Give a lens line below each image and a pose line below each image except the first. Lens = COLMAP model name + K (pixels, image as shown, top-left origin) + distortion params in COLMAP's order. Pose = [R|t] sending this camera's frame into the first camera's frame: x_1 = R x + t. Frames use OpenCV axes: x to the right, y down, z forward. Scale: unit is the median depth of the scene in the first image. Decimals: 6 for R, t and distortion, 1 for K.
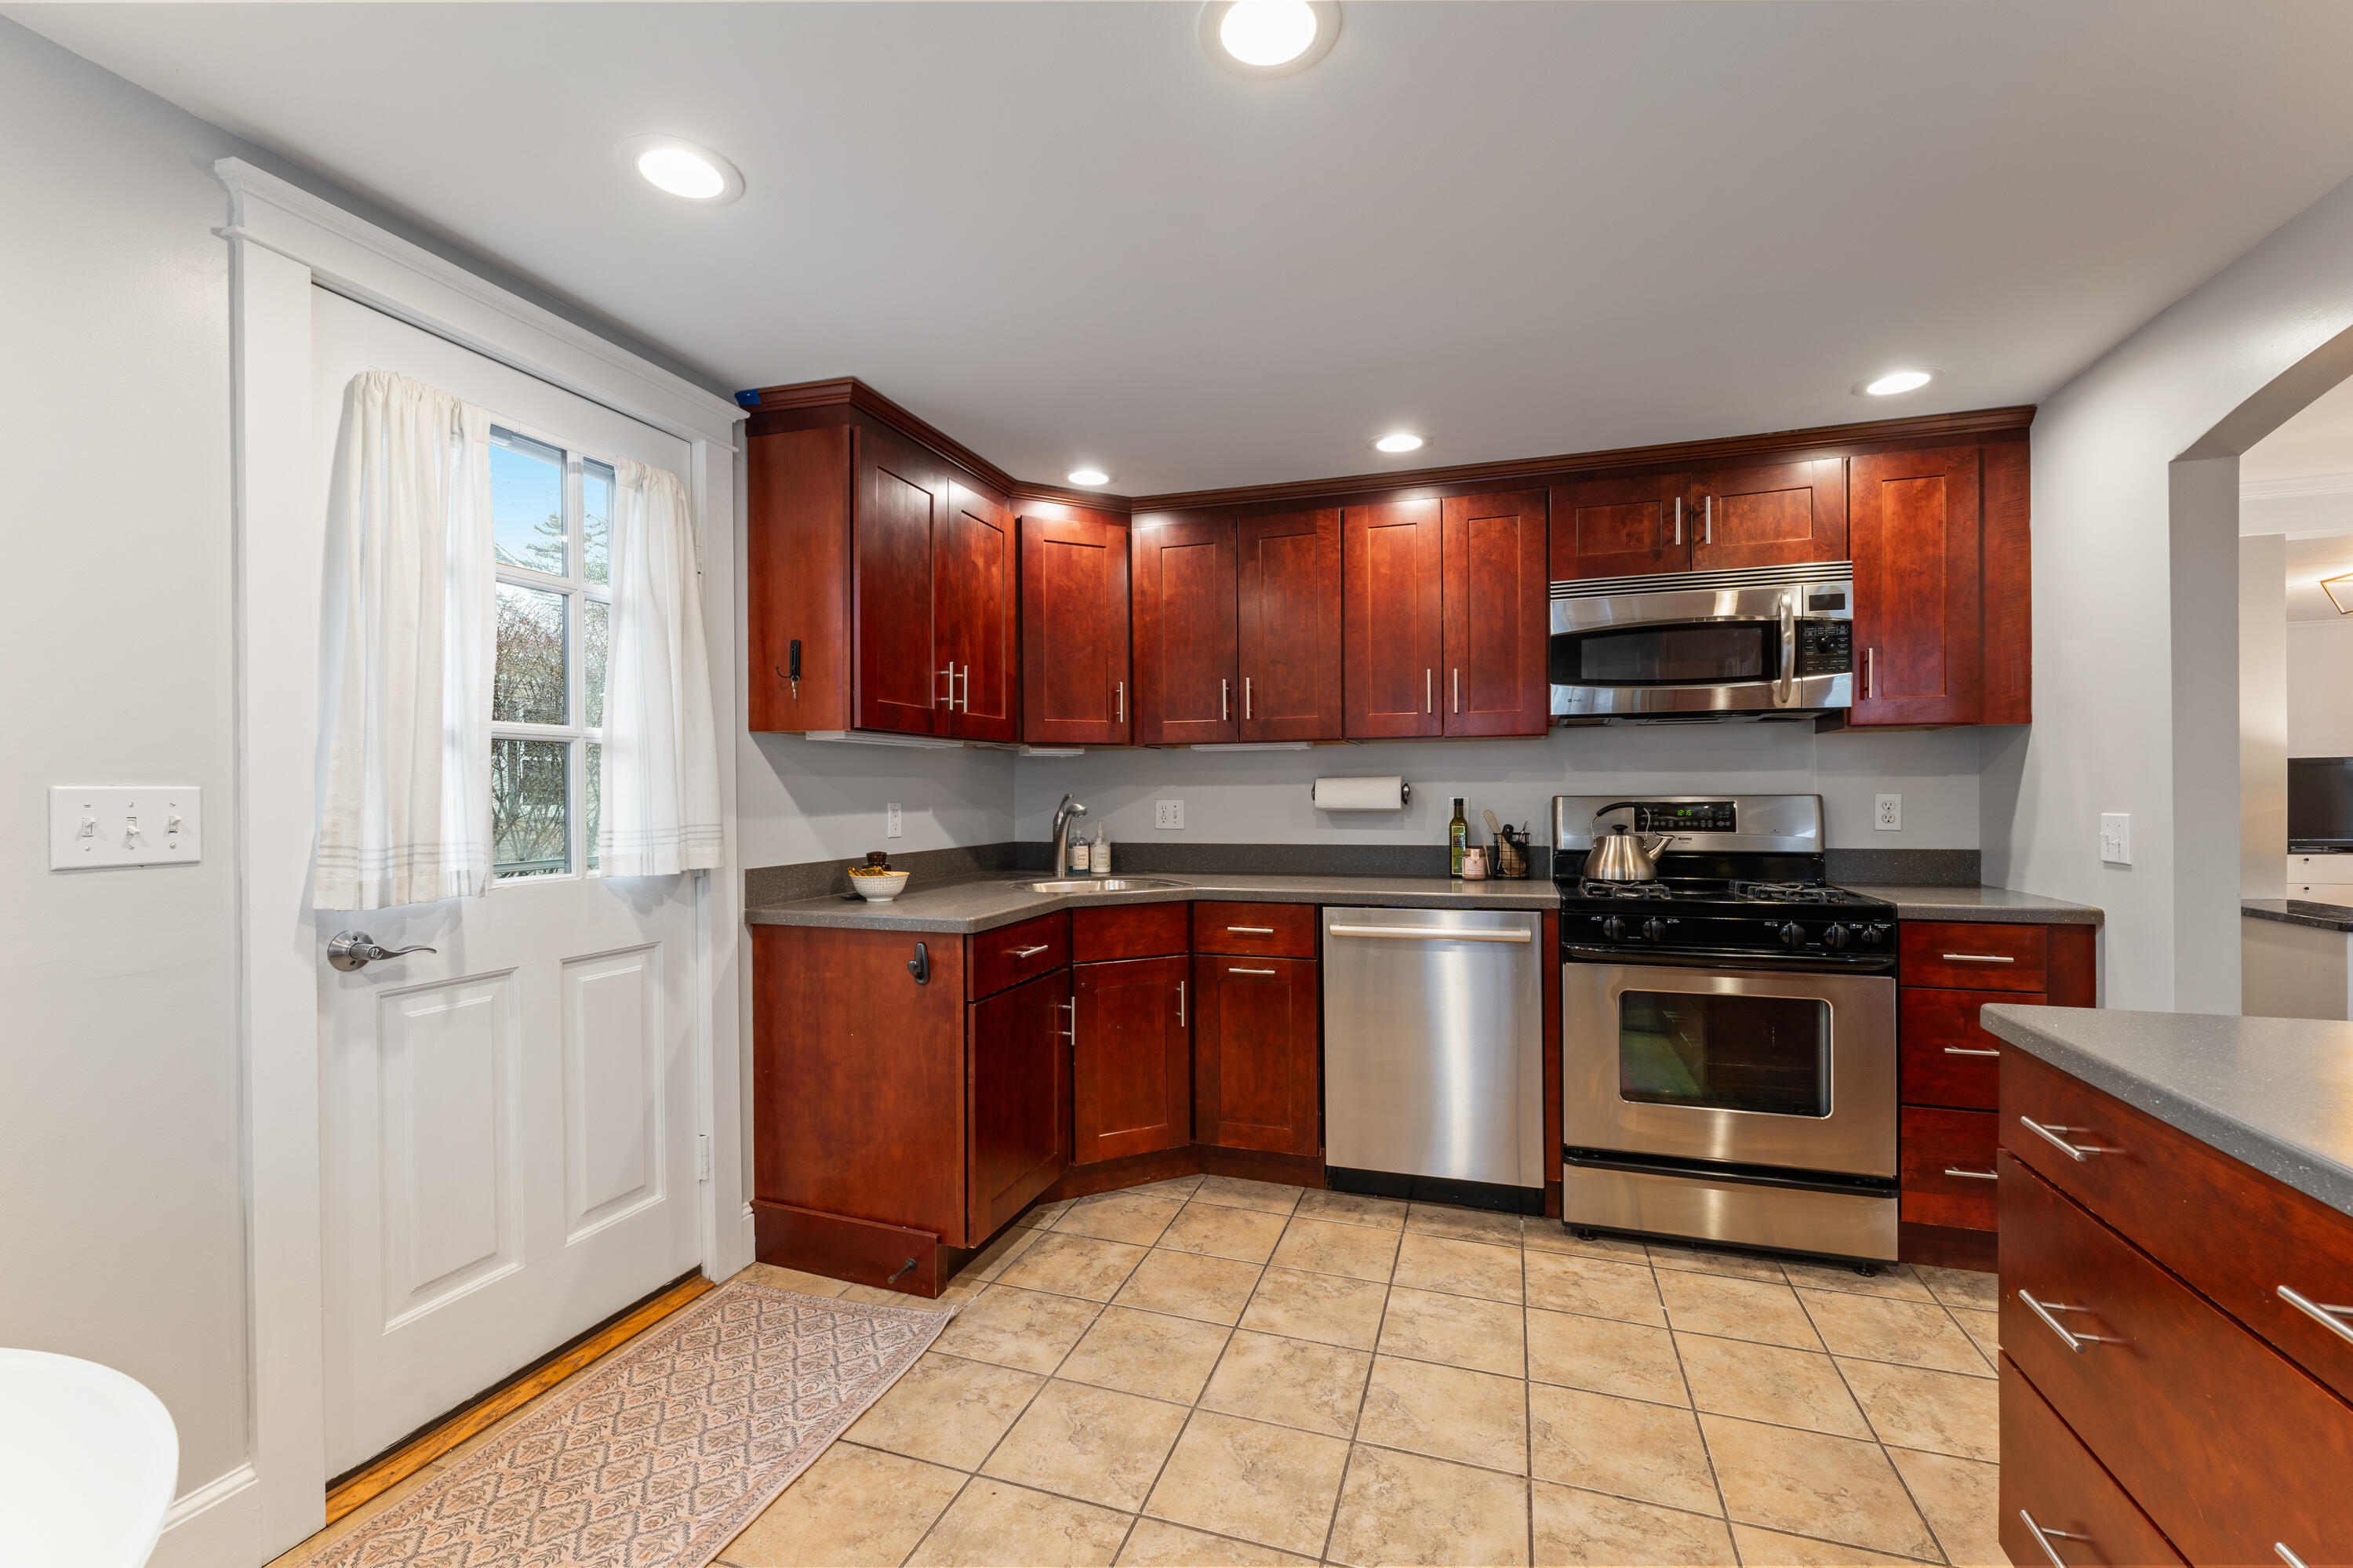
lens RADIAL K [[973.6, 0, 1165.8], [0, 973.6, 798.2], [0, 0, 1]] dist [-0.004301, -0.000224]
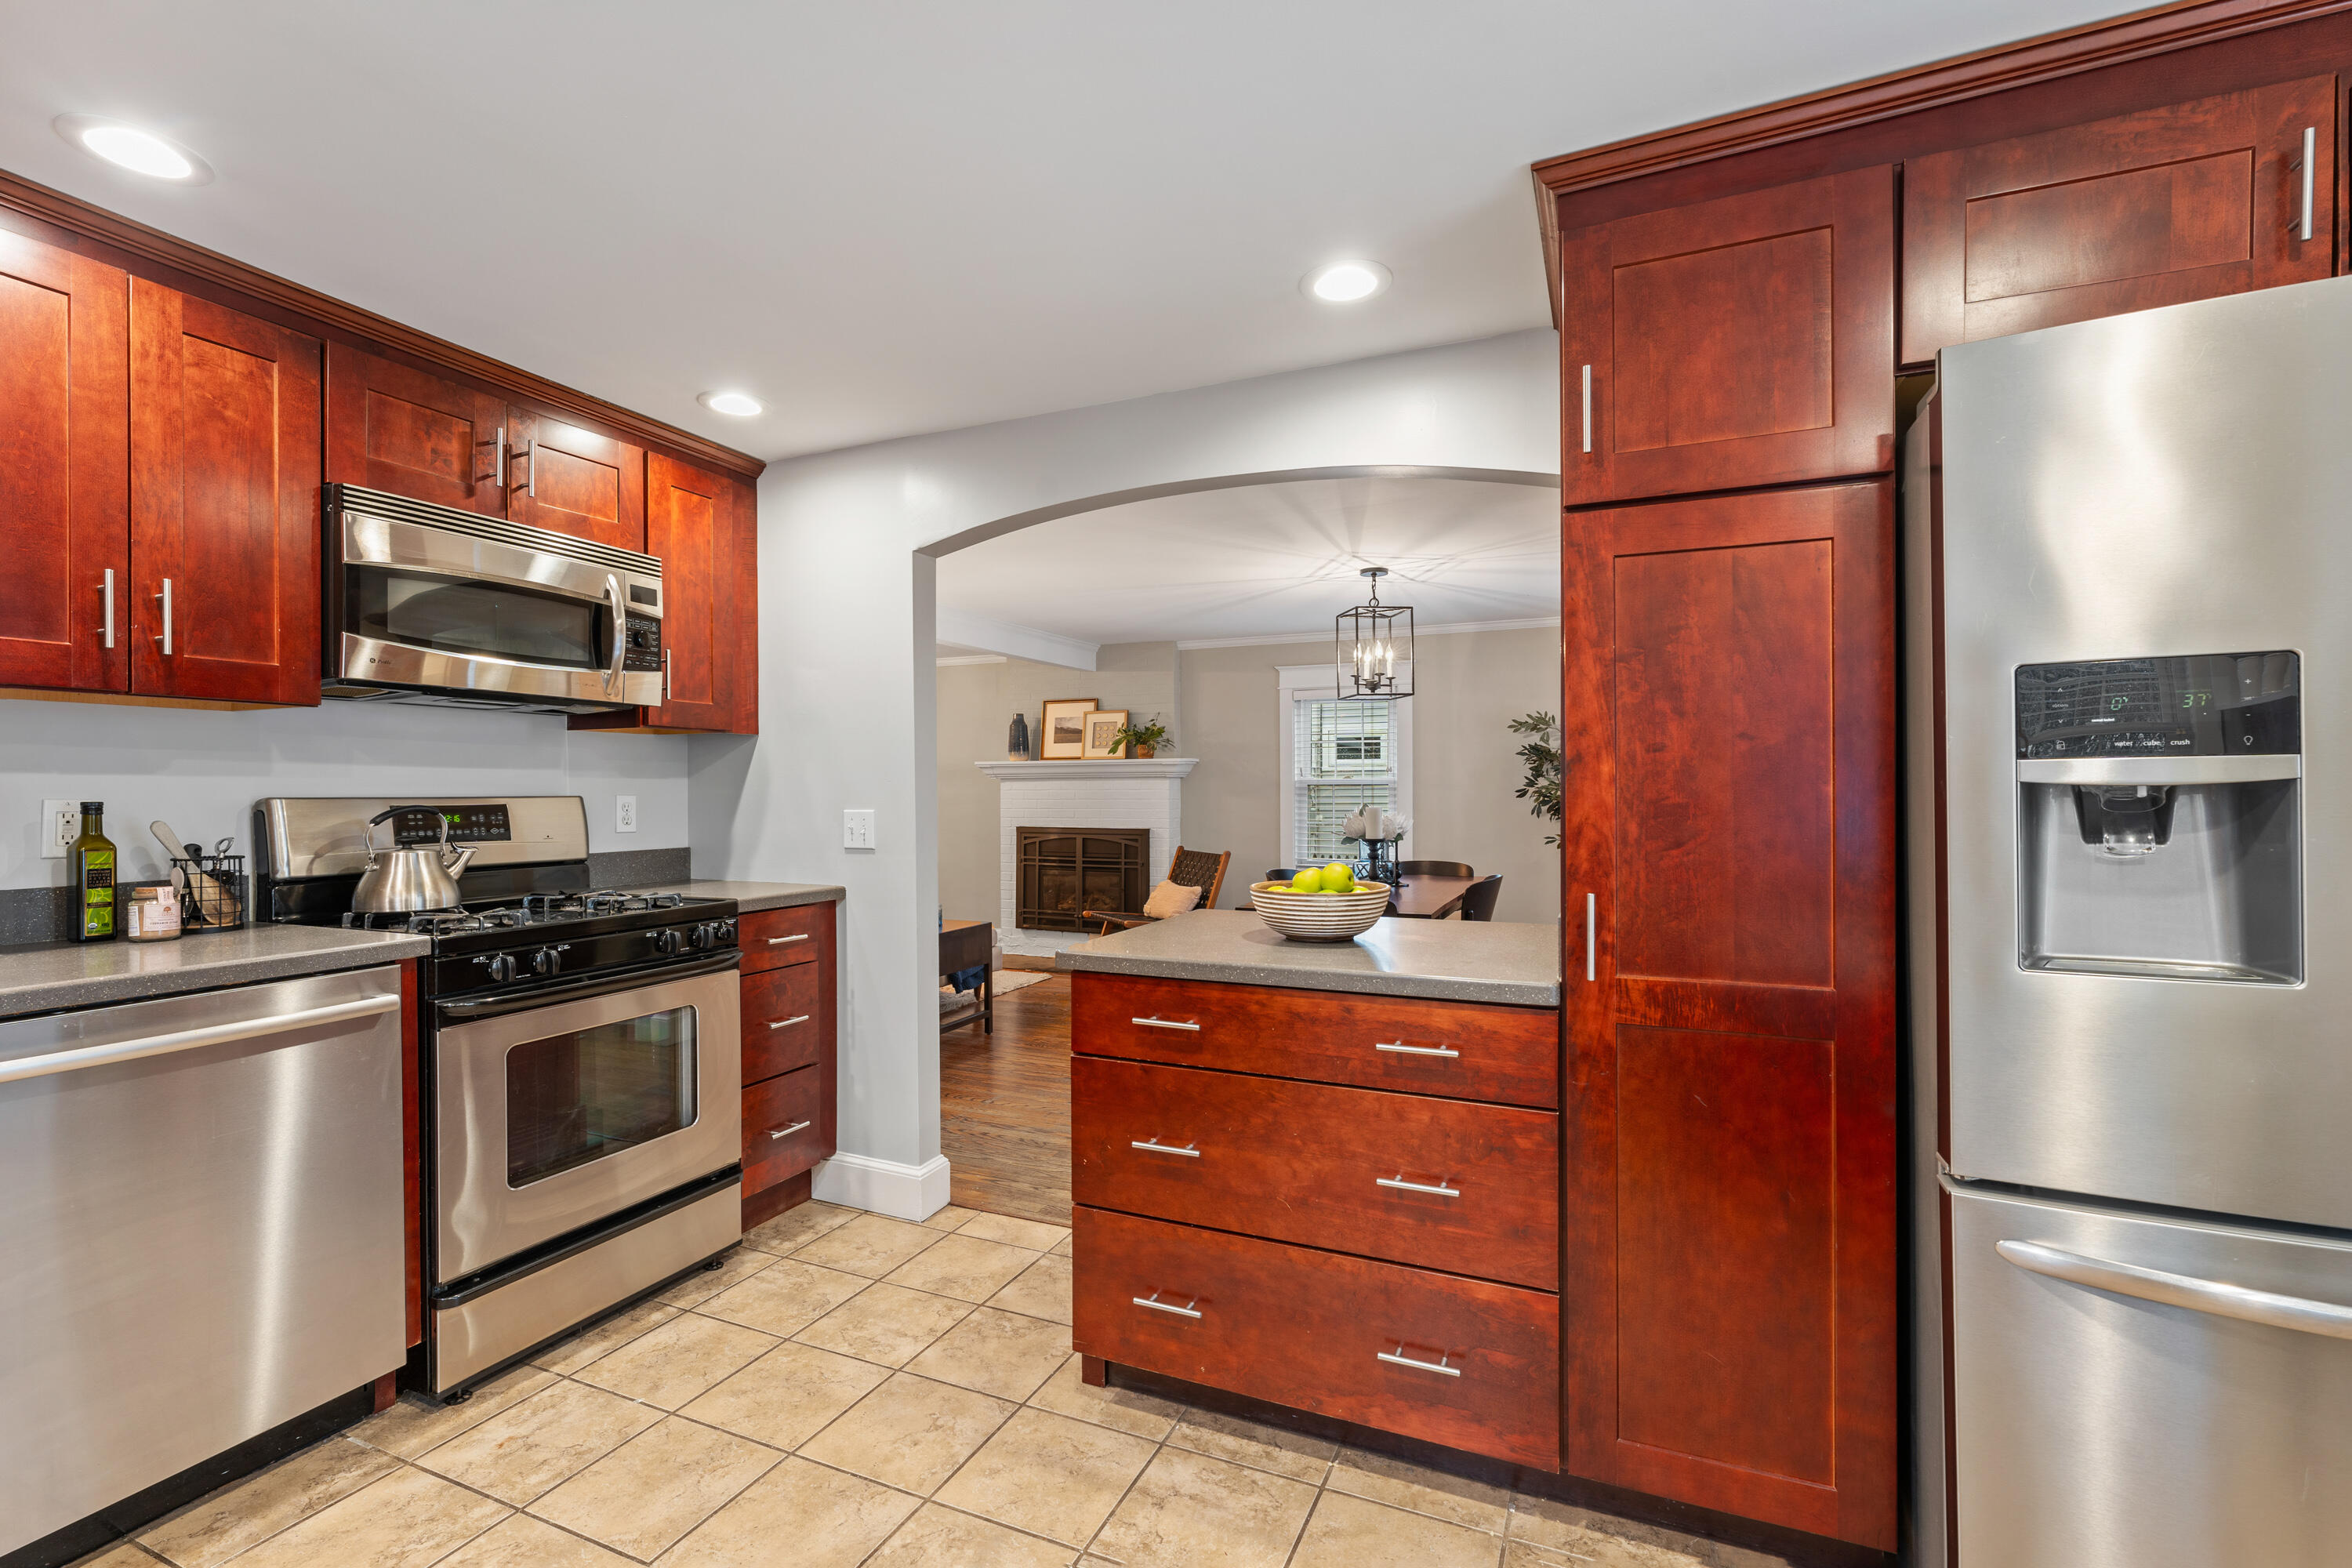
lens RADIAL K [[1065.2, 0, 1158.6], [0, 1065.2, 792.1], [0, 0, 1]] dist [-0.002077, -0.000199]
pose [[0.086171, 0.007136, 0.996255, -0.322813], [0.007533, 0.999941, -0.007814, 0.004980], [-0.996252, 0.008178, 0.086112, 0.401806]]
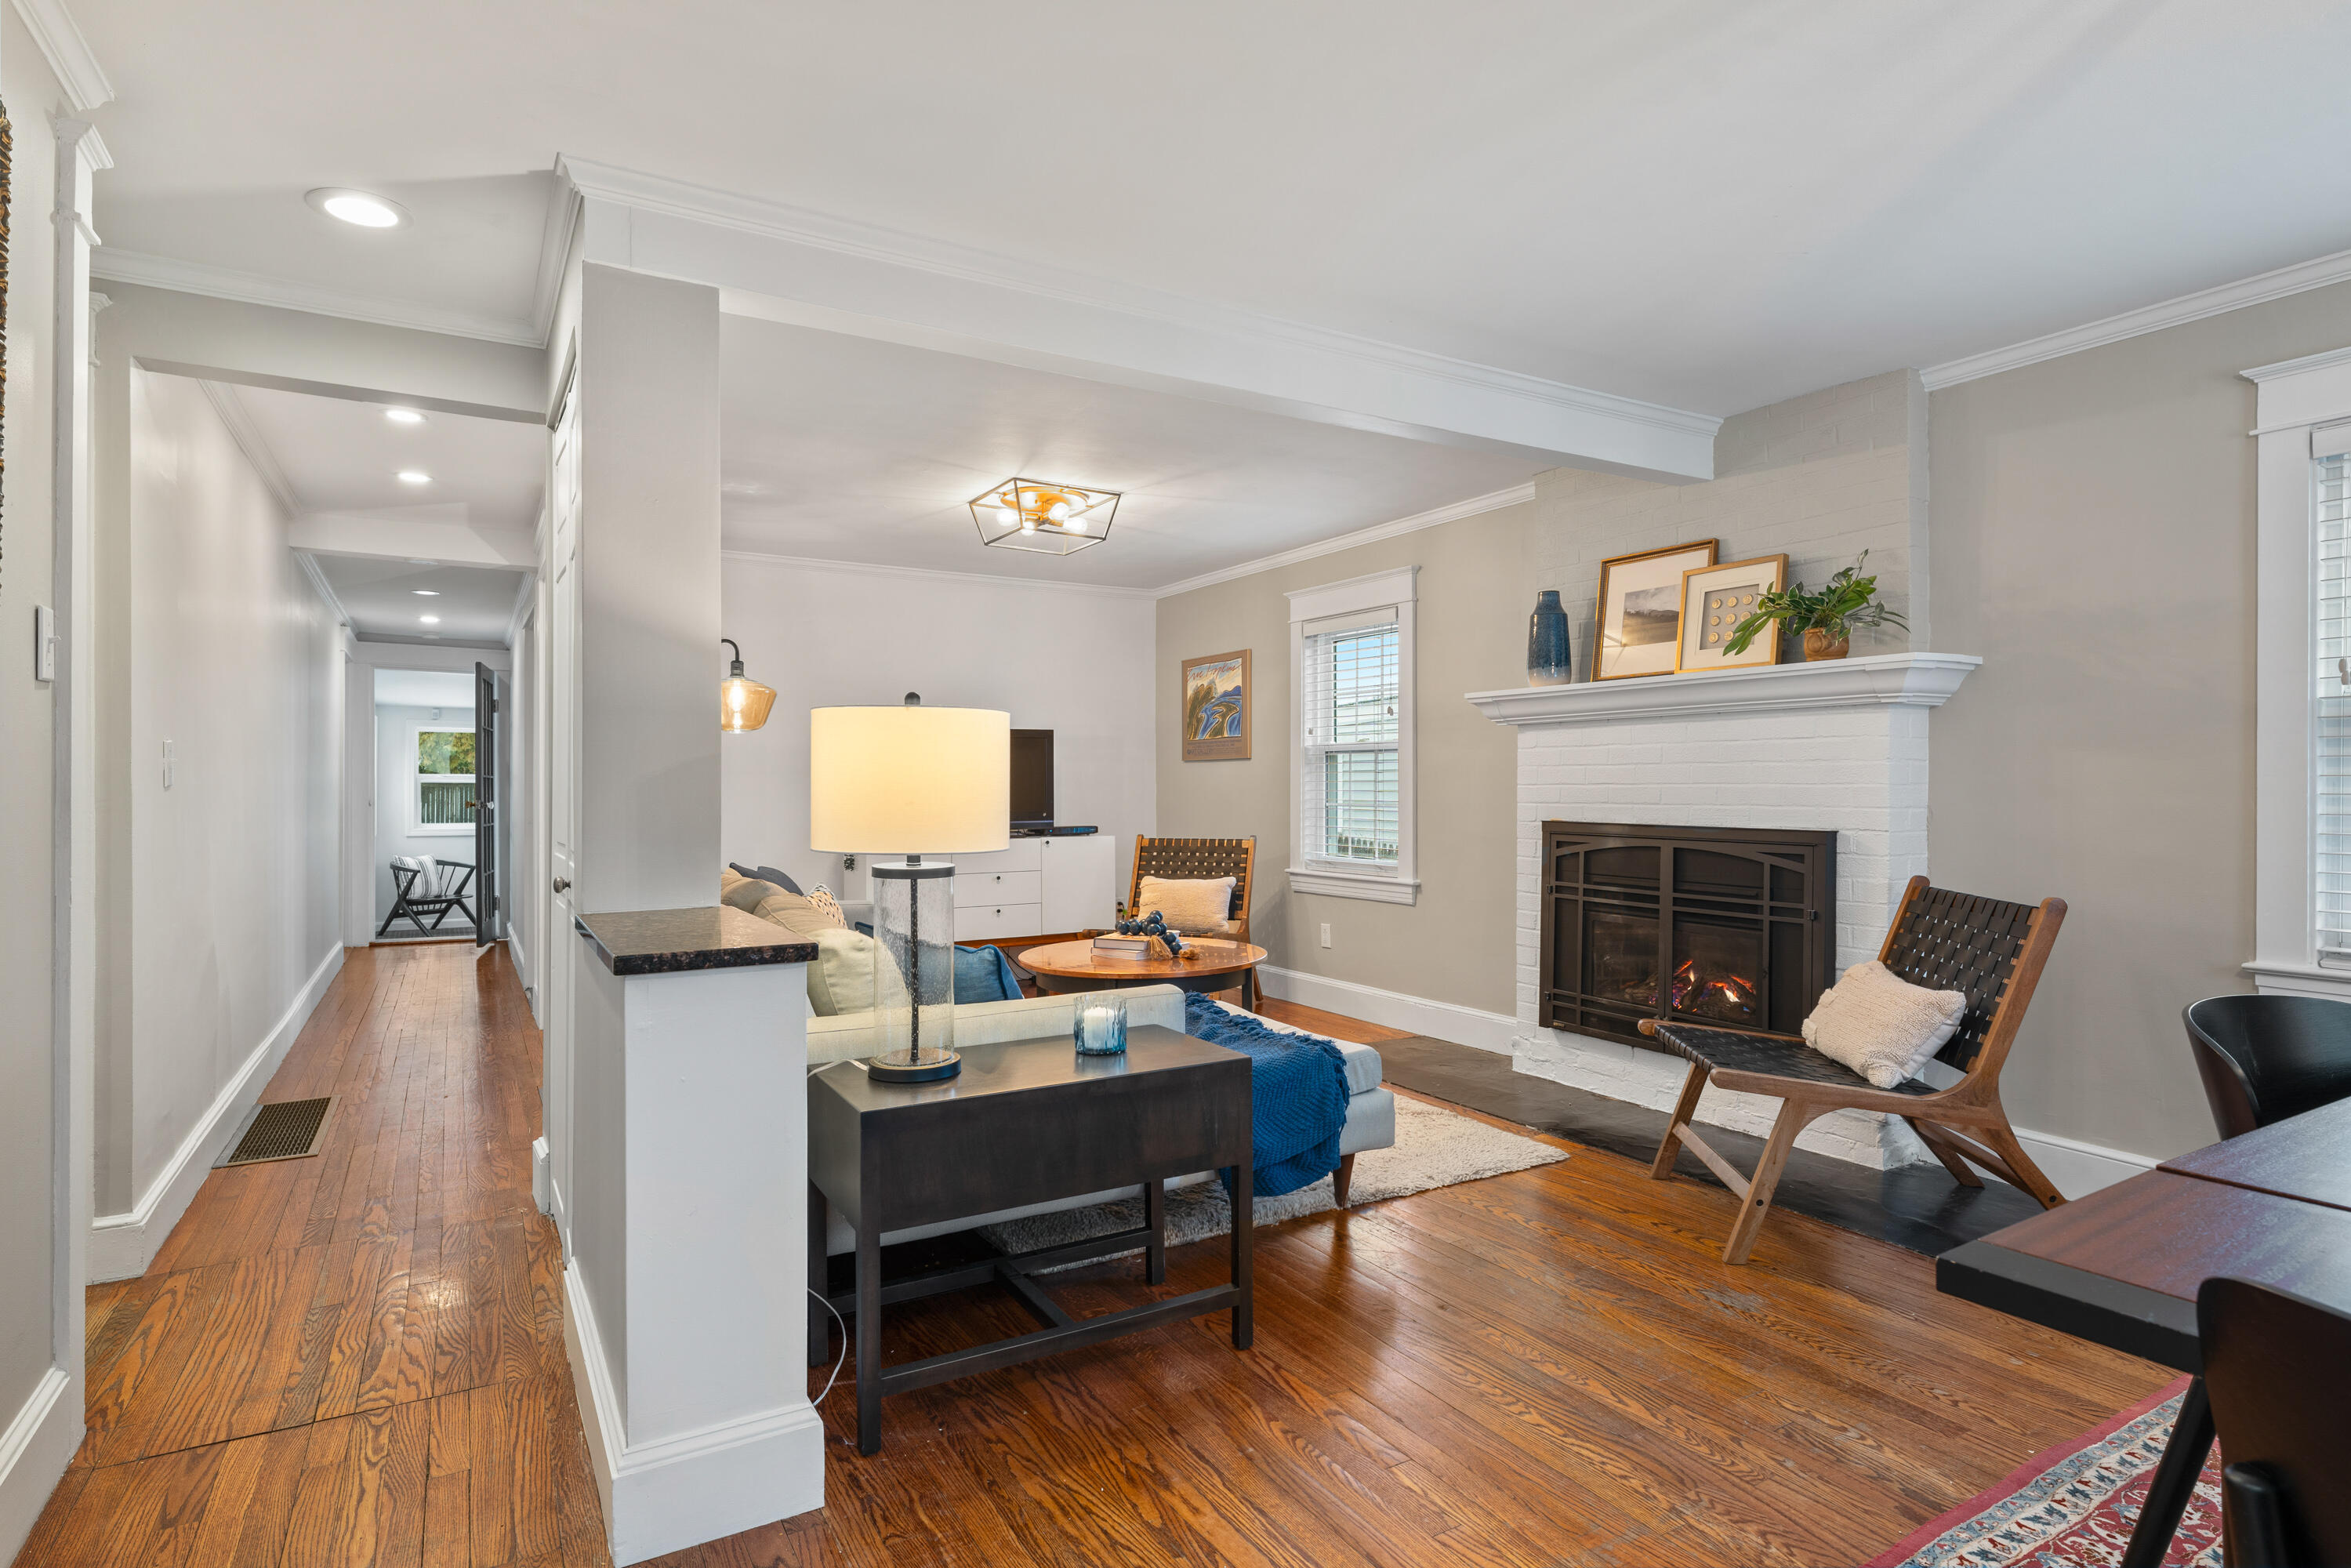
lens RADIAL K [[1208.4, 0, 1158.3], [0, 1208.4, 789.4], [0, 0, 1]] dist [-0.005861, 0.001459]
pose [[0.651324, 0.008299, 0.758755, 0.919289], [-0.003508, 0.999962, -0.007926, 0.044833], [-0.758792, 0.002500, 0.651328, 0.373839]]
